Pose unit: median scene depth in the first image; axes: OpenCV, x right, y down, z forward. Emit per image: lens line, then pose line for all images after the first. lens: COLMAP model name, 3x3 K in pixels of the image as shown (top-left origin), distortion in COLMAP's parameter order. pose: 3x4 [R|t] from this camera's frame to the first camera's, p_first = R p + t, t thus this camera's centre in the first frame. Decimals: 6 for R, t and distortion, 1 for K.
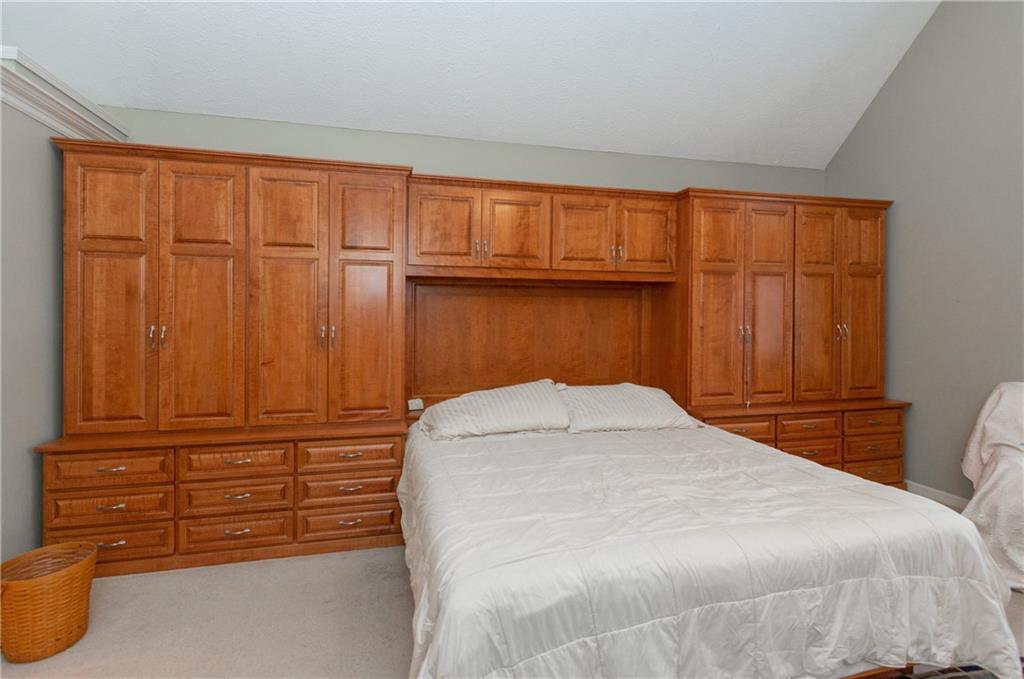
lens RADIAL K [[457.5, 0, 501.9], [0, 457.5, 317.6], [0, 0, 1]] dist [0.001127, 0.000108]
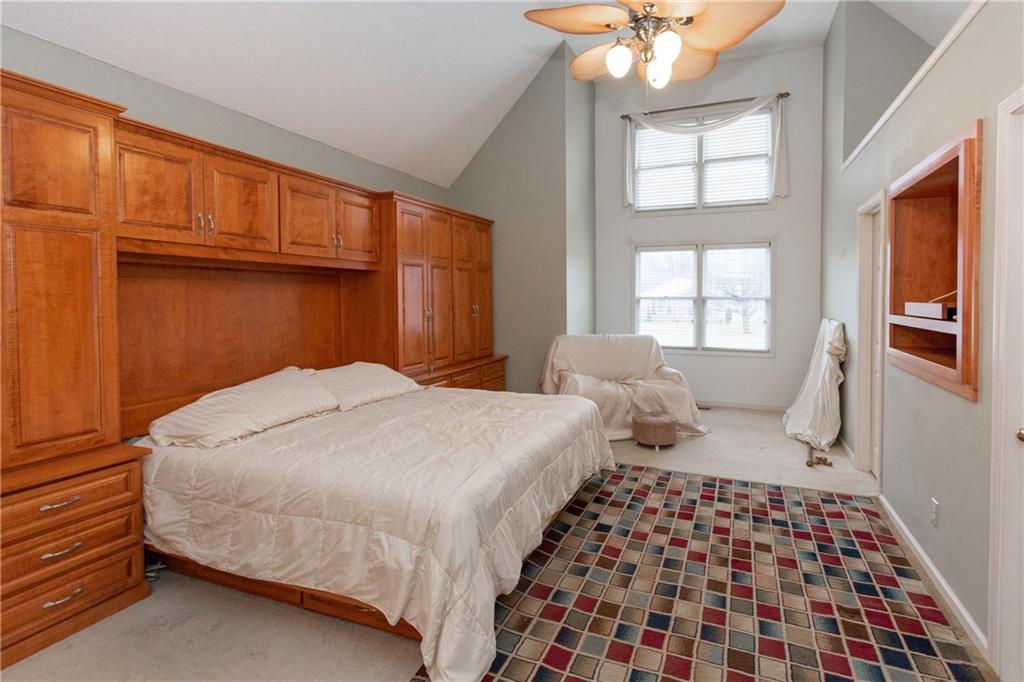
lens RADIAL K [[480.4, 0, 516.4], [0, 480.4, 311.0], [0, 0, 1]] dist [0.000631, -0.000090]
pose [[0.608570, -0.029239, 0.792961, -0.390374], [0.015551, 0.999568, 0.024922, -0.002235], [-0.793347, -0.002836, 0.608762, -0.000842]]
